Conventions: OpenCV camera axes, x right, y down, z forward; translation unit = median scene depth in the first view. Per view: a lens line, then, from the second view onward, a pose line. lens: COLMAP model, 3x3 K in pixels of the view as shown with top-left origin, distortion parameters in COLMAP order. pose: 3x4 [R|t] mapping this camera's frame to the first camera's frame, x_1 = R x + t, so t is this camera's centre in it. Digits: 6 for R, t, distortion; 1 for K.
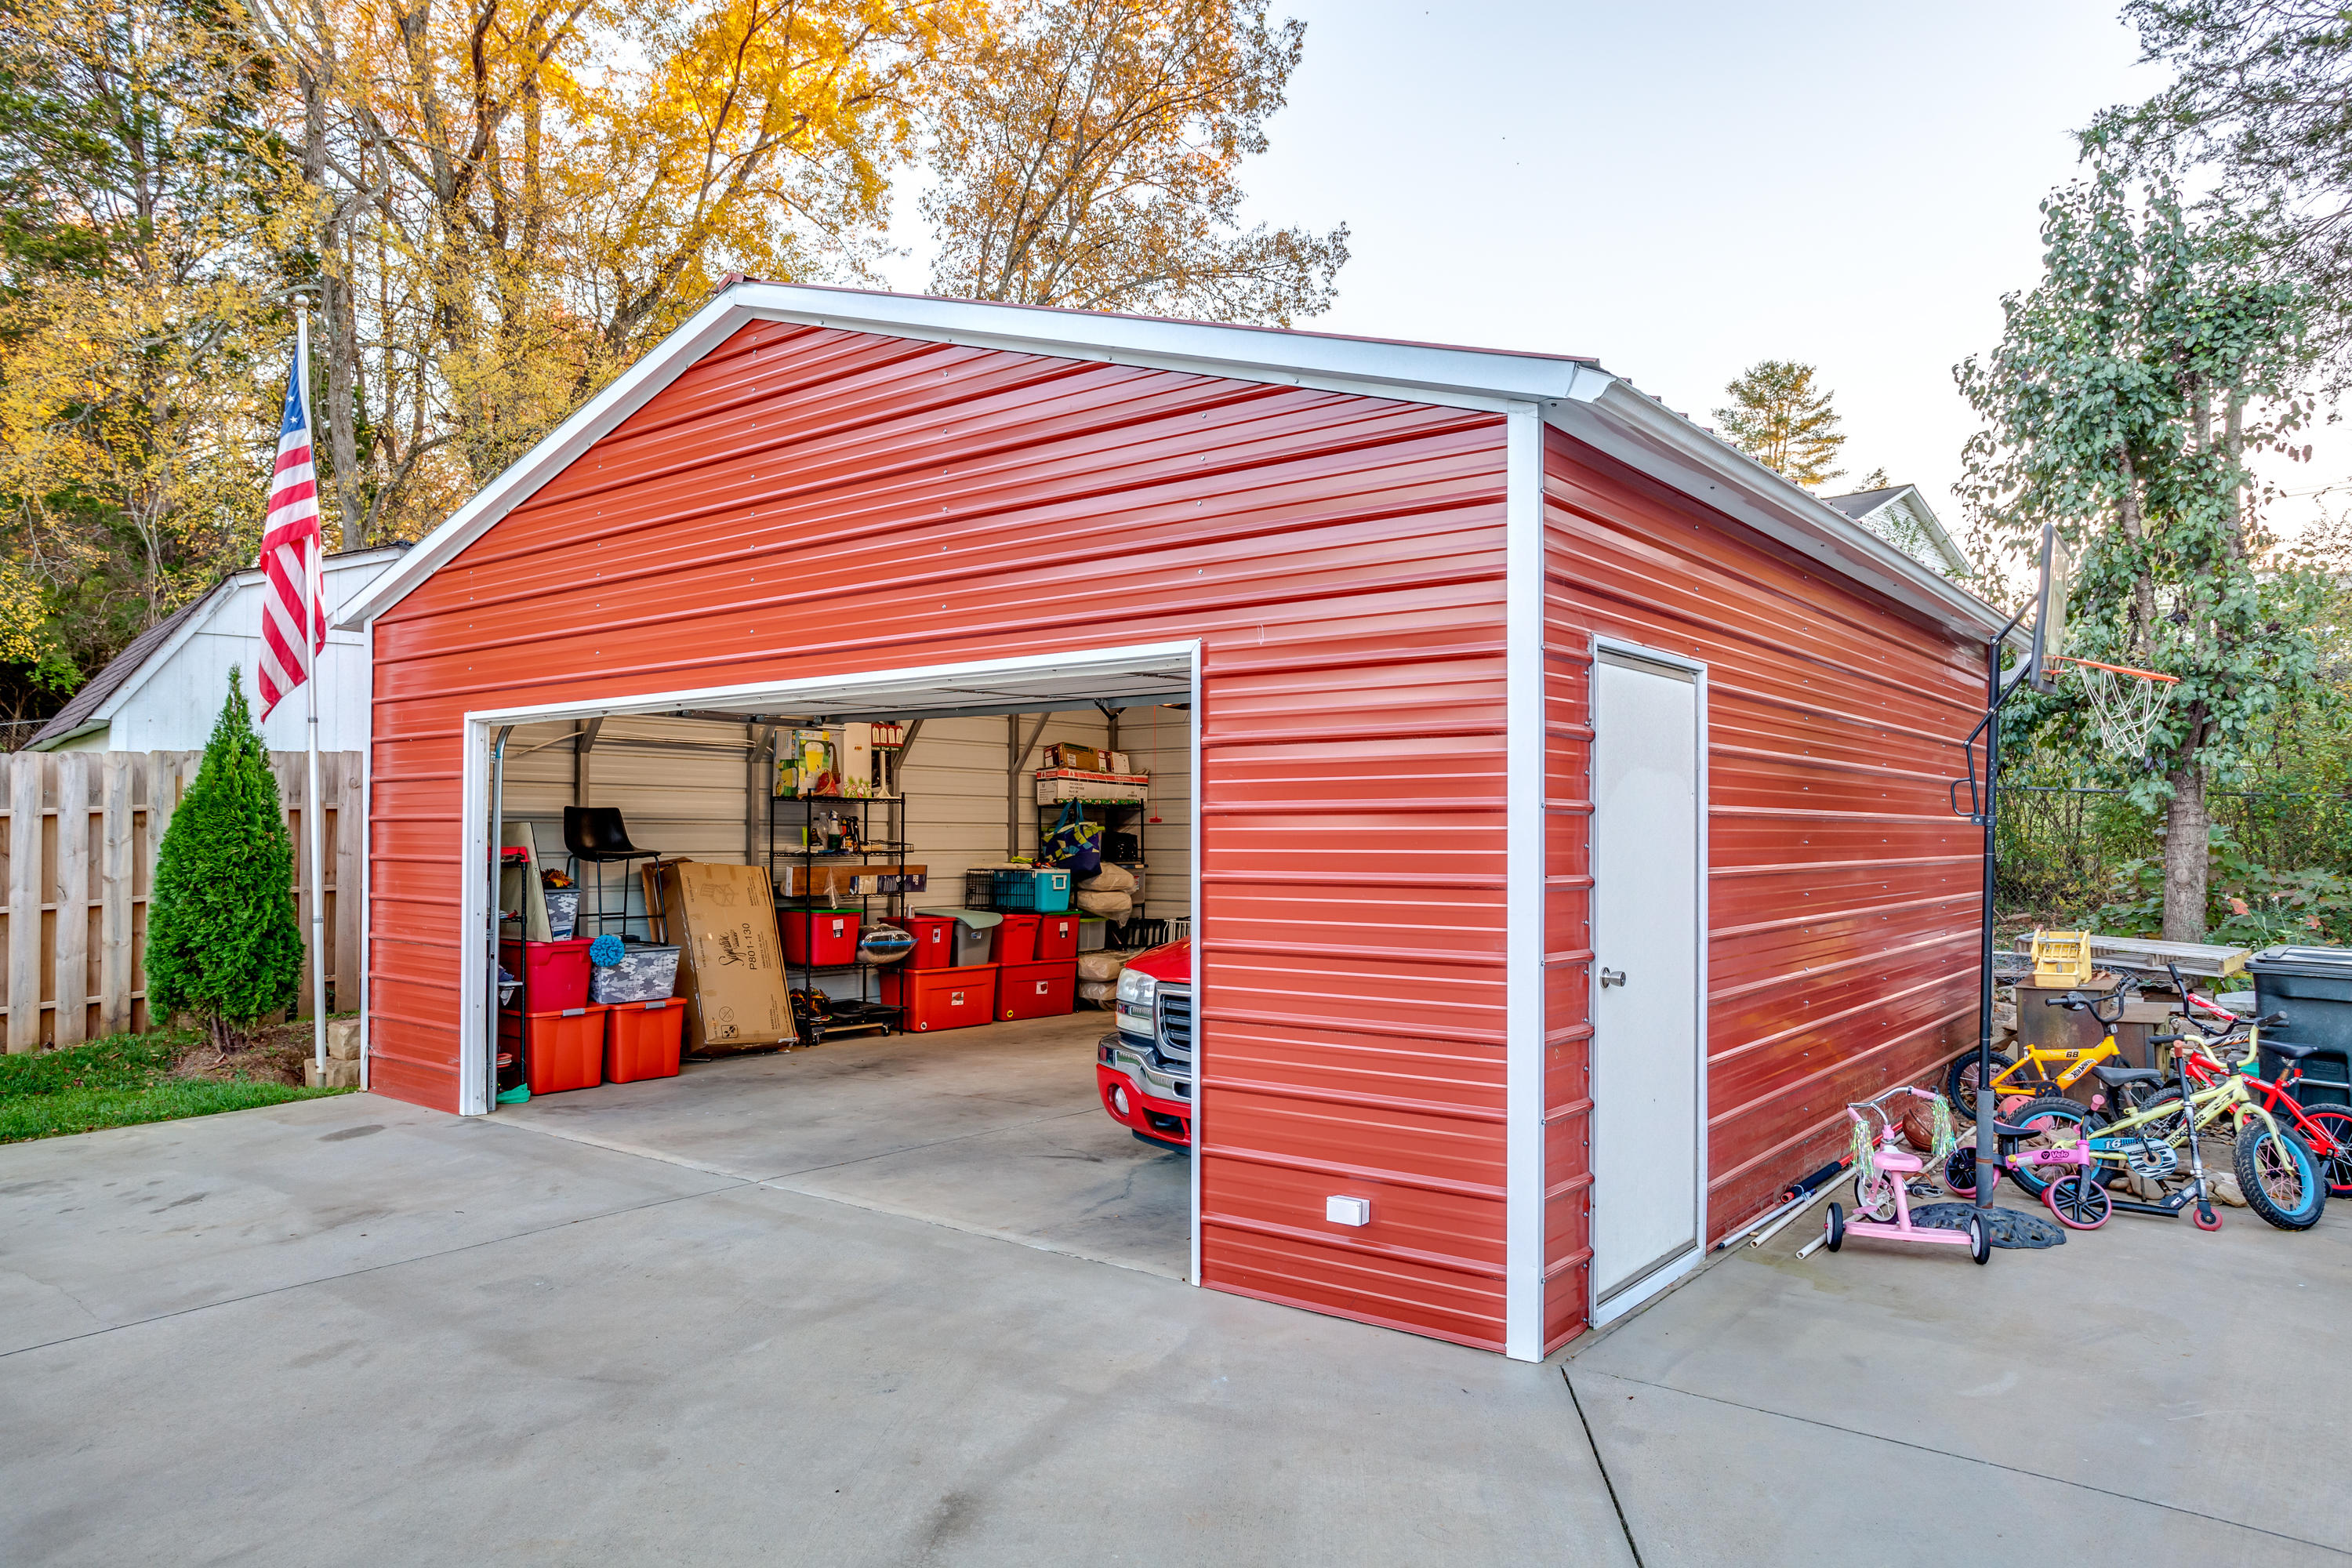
lens RADIAL K [[1531.3, 0, 1176.0], [0, 1531.3, 784.0], [0, 0, 1]] dist [-0.056827, 0.074358]
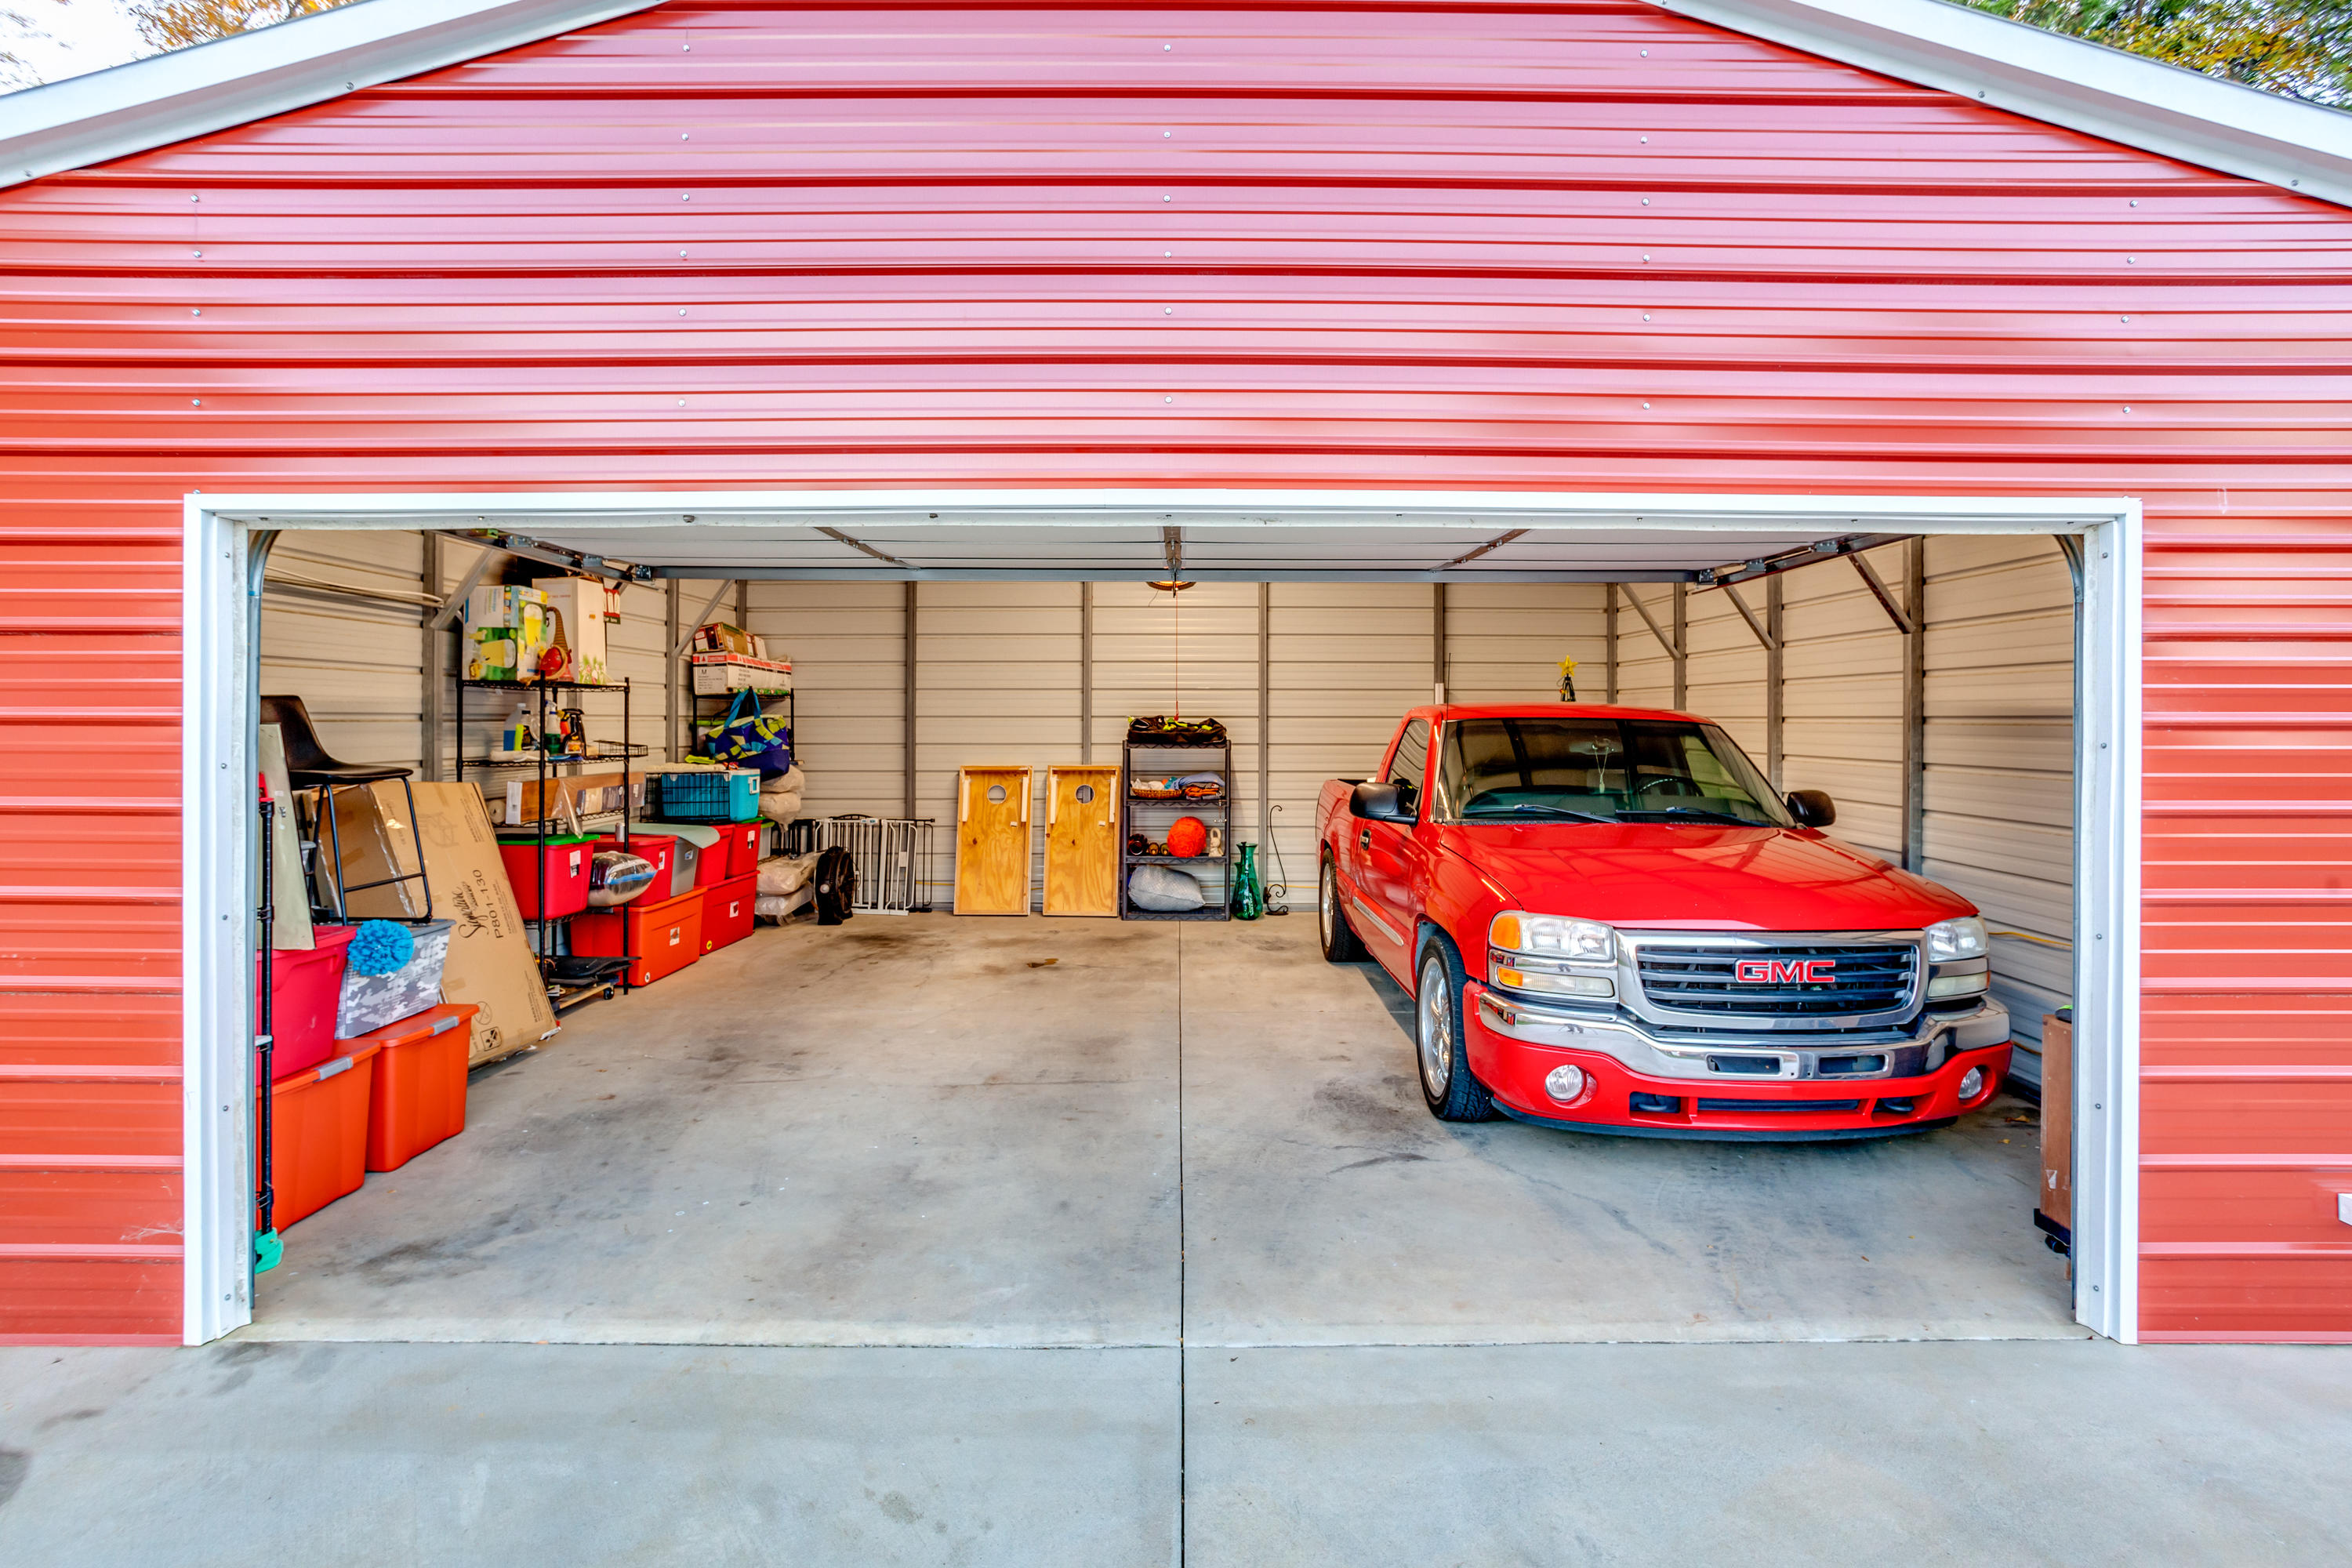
lens RADIAL K [[1155.2, 0, 1178.5], [0, 1155.2, 718.4], [0, 0, 1]] dist [-0.055582, 0.026046]
pose [[0.785447, 0.000172, 0.618928, -0.333307], [-0.021857, 0.999384, 0.027460, 0.004516], [-0.618542, -0.035096, 0.784967, 0.403458]]
